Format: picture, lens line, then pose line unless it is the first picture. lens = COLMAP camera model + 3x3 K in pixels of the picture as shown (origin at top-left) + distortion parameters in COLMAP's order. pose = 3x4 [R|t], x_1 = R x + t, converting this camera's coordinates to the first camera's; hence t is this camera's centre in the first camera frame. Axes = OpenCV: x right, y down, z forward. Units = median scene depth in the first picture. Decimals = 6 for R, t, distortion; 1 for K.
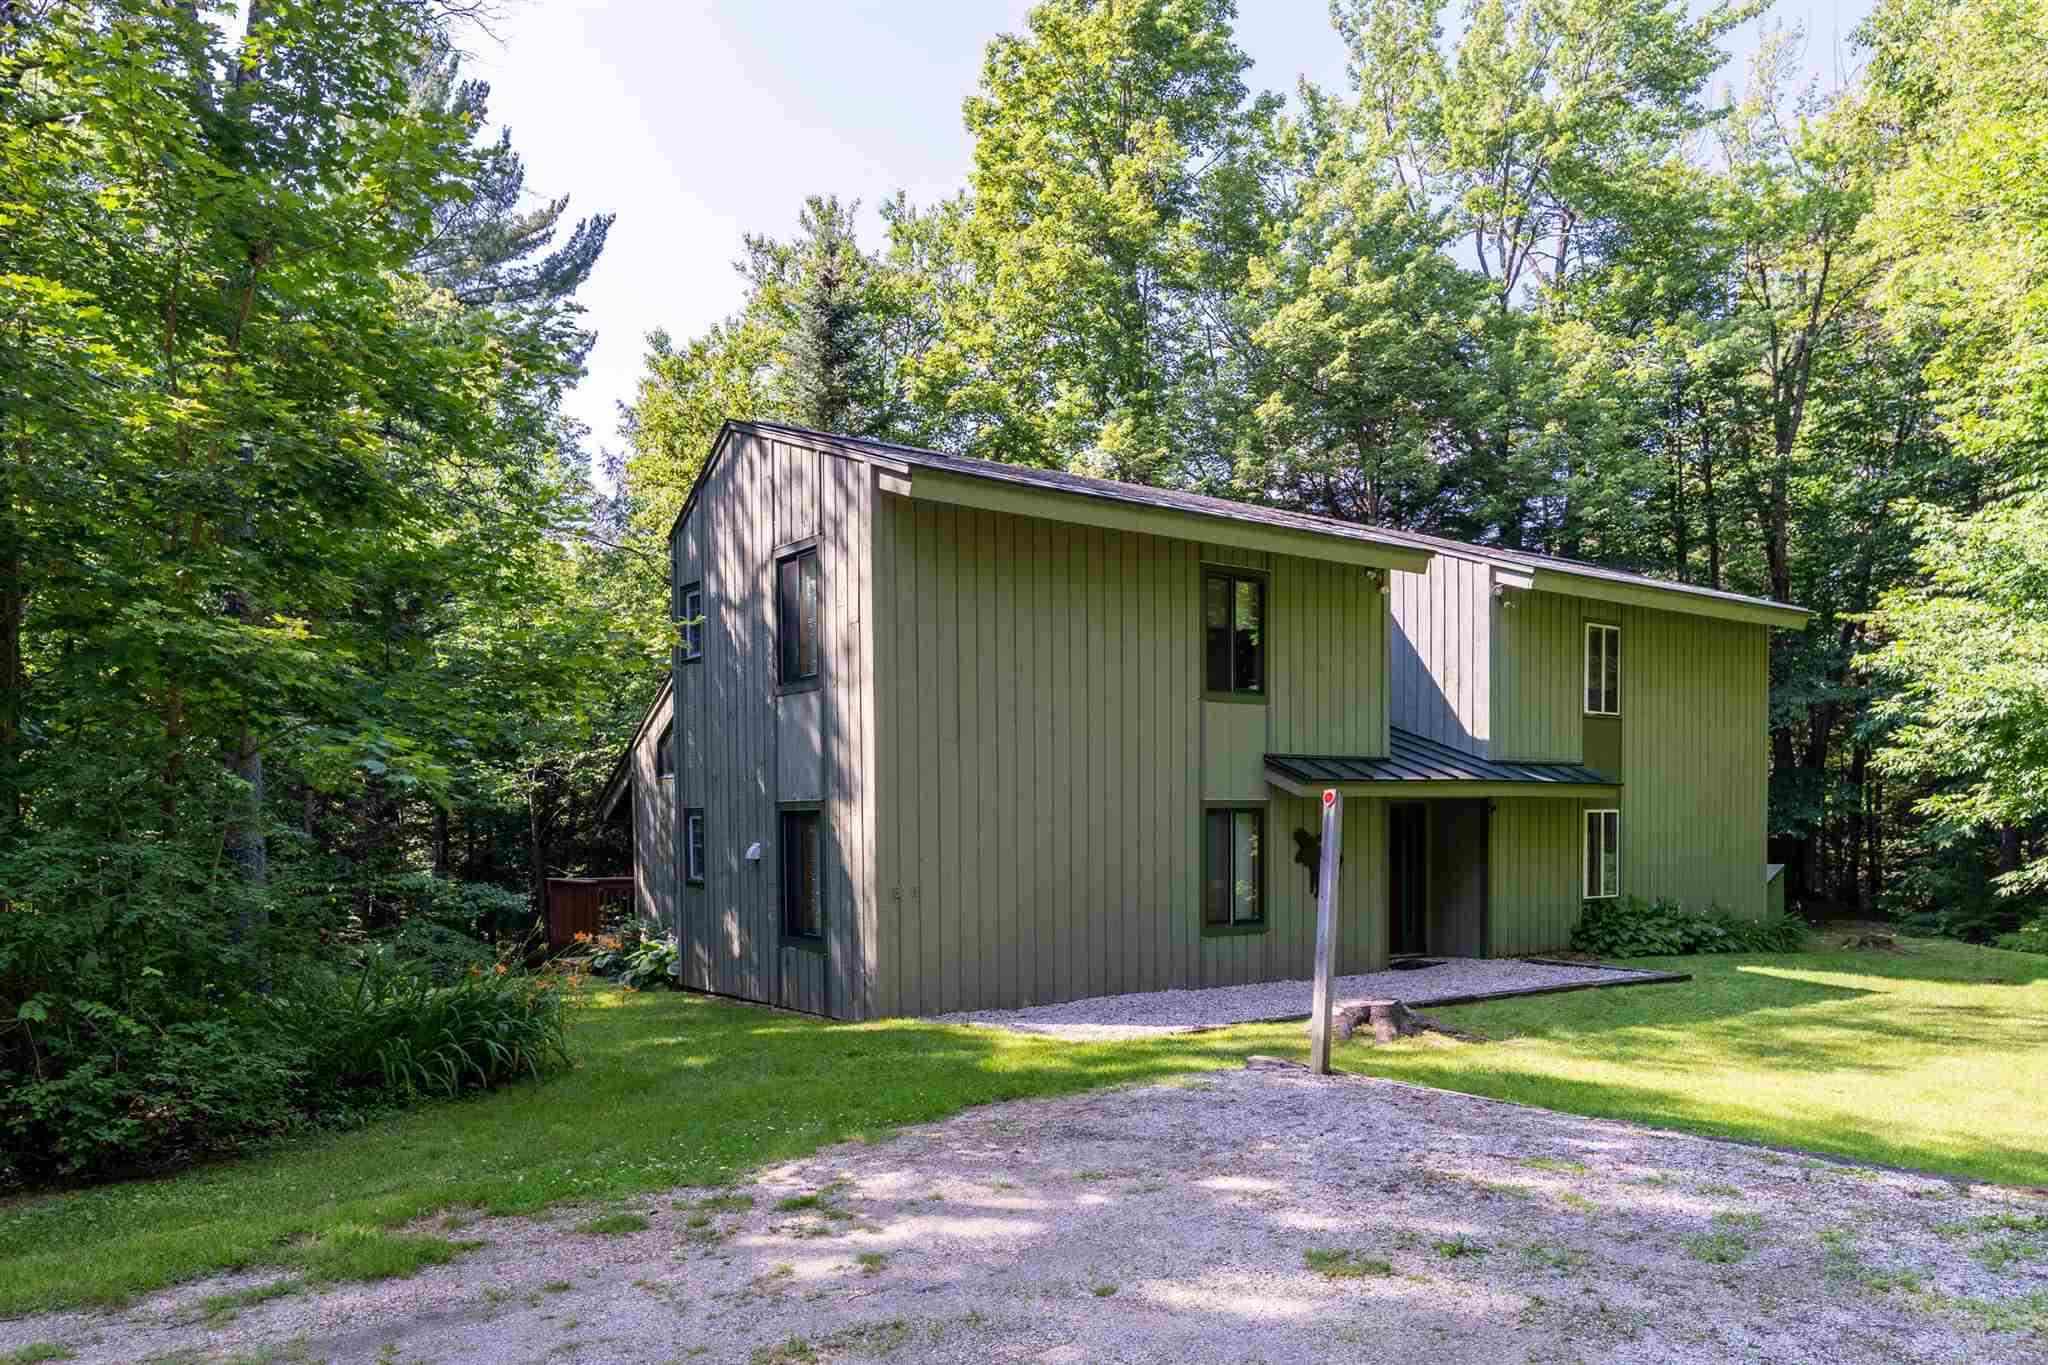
lens RADIAL K [[1339.0, 0, 1023.9], [0, 1339.0, 853.8], [0, 0, 1]] dist [-0.071242, 0.001698]
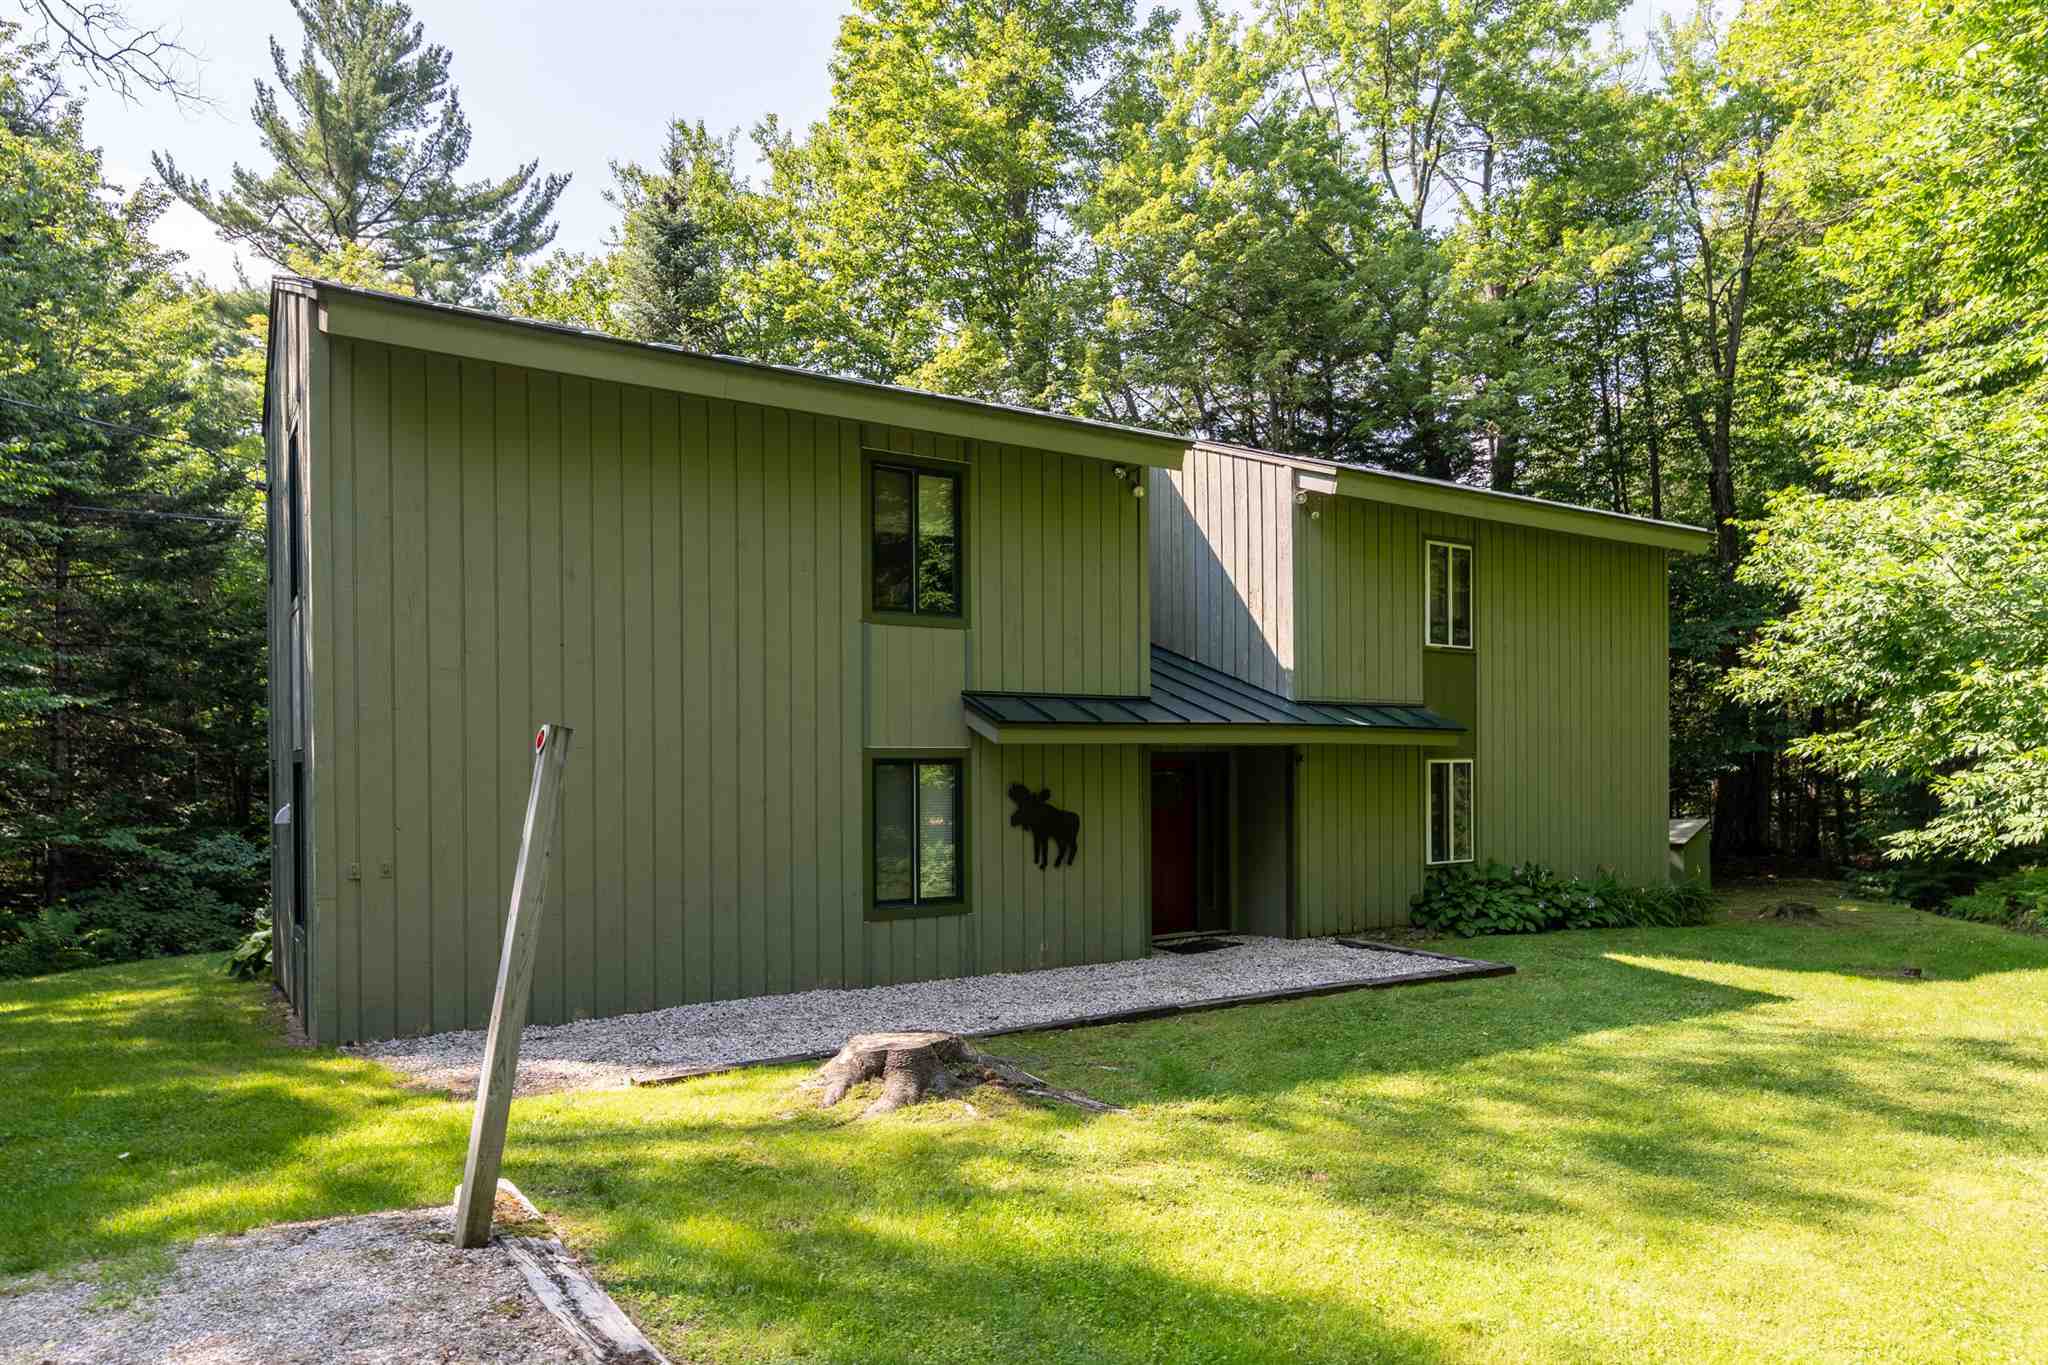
lens RADIAL K [[1271.1, 0, 1025.0], [0, 1271.1, 776.5], [0, 0, 1]] dist [0.003192, -0.065782]
pose [[0.999989, -0.003904, -0.002682, 0.175056], [0.003837, 0.999694, -0.024431, -0.003556], [0.002777, 0.024421, 0.999698, 0.190603]]
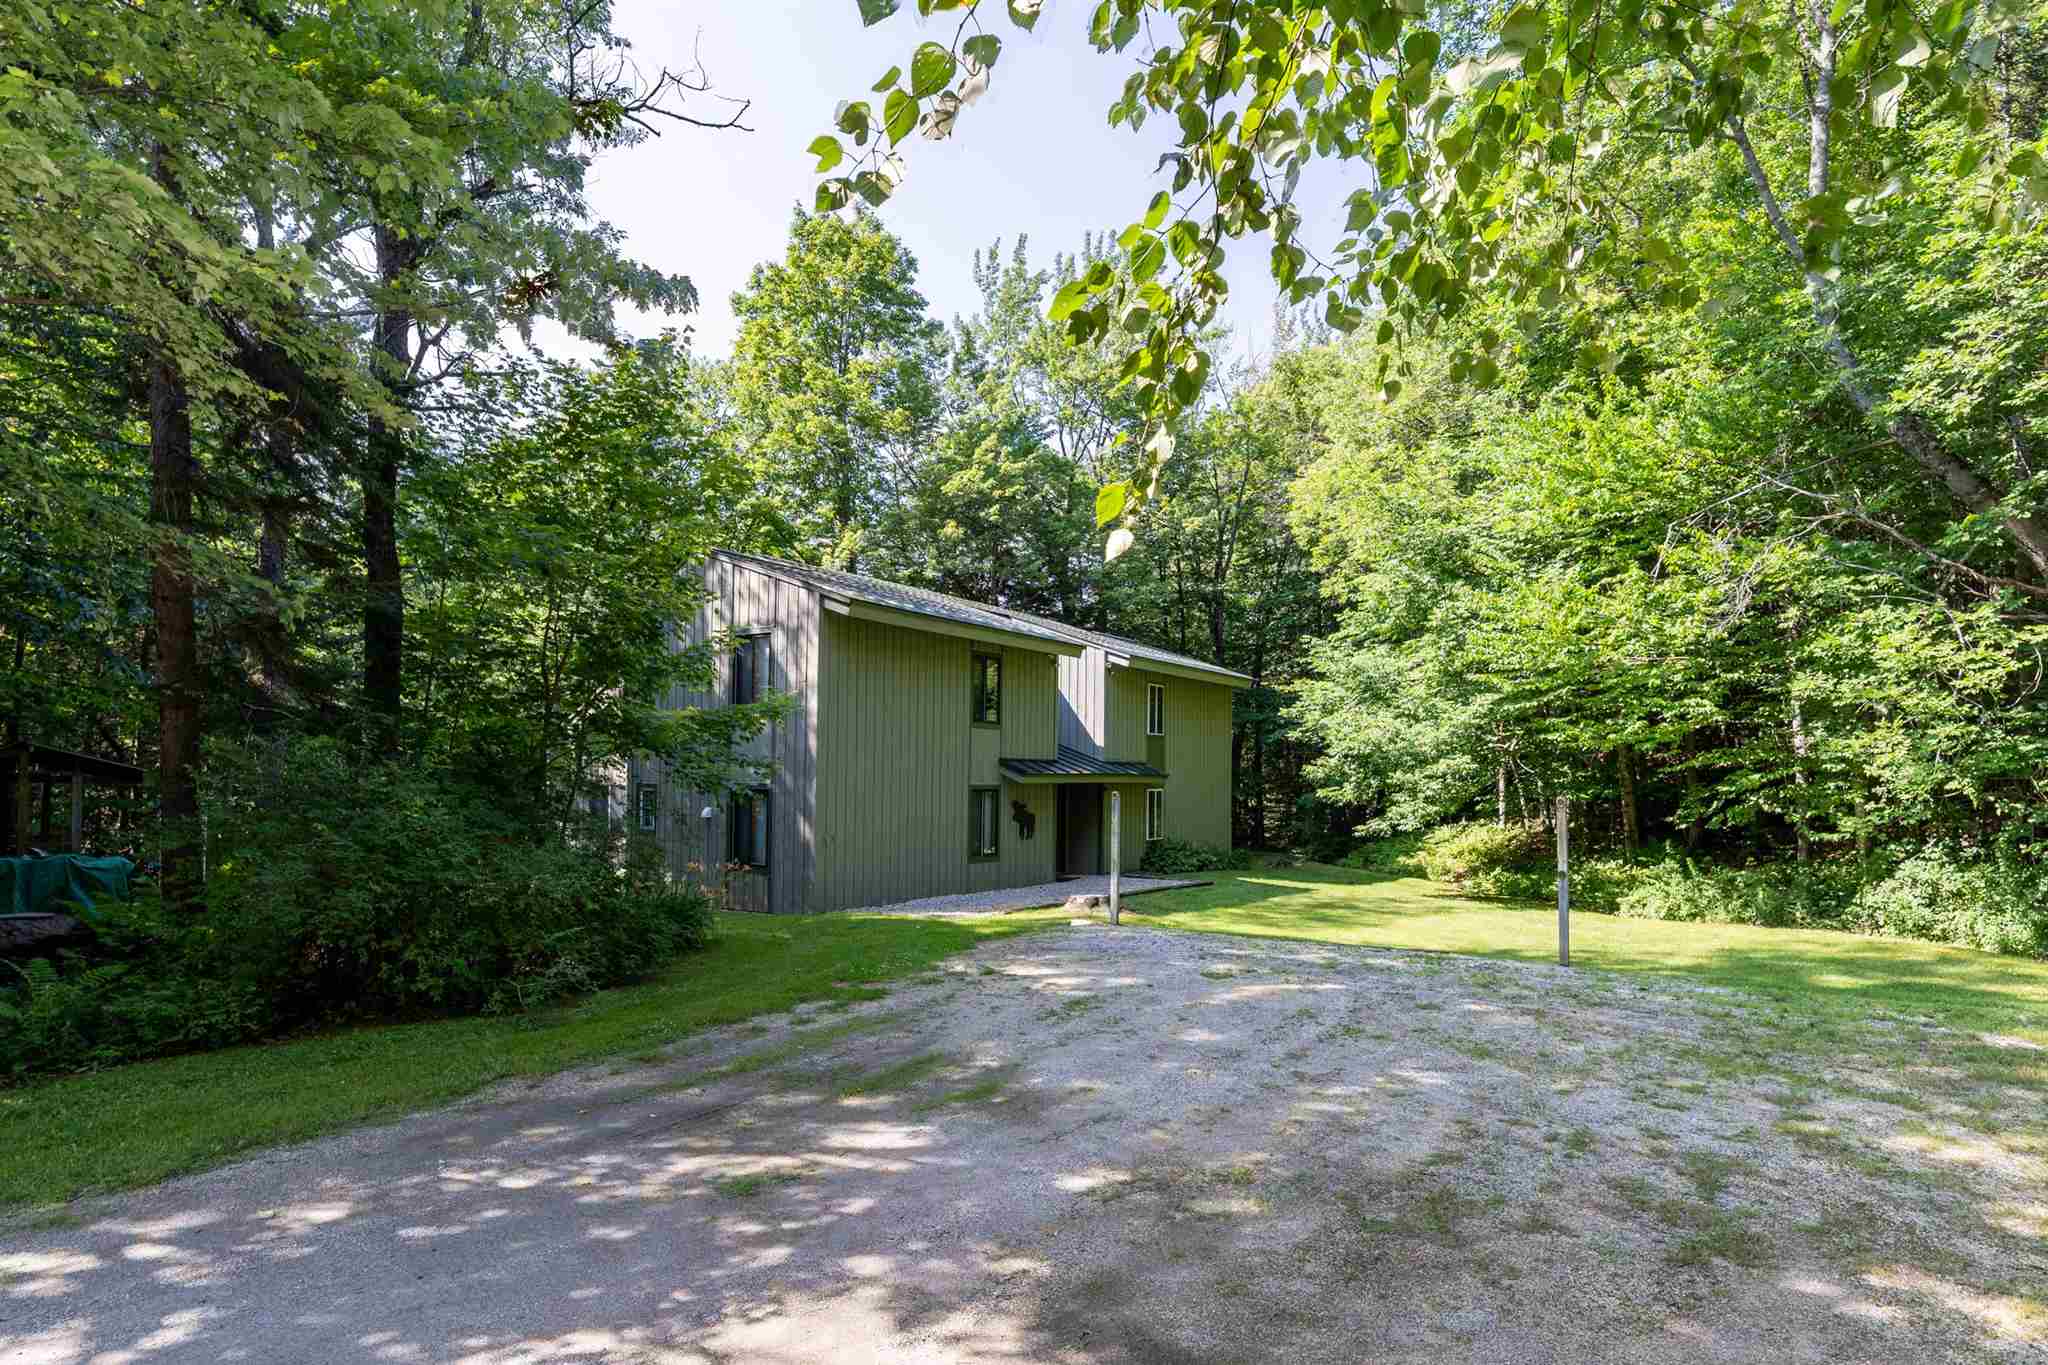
lens RADIAL K [[975.4, 0, 1024.0], [0, 975.4, 682.5], [0, 0, 1]] dist [-0.094393, -0.000015]
pose [[0.940231, 0.051142, 0.336675, -0.179081], [-0.009054, 0.992063, -0.125414, -0.010368], [-0.340417, 0.114870, 0.933232, -0.172231]]
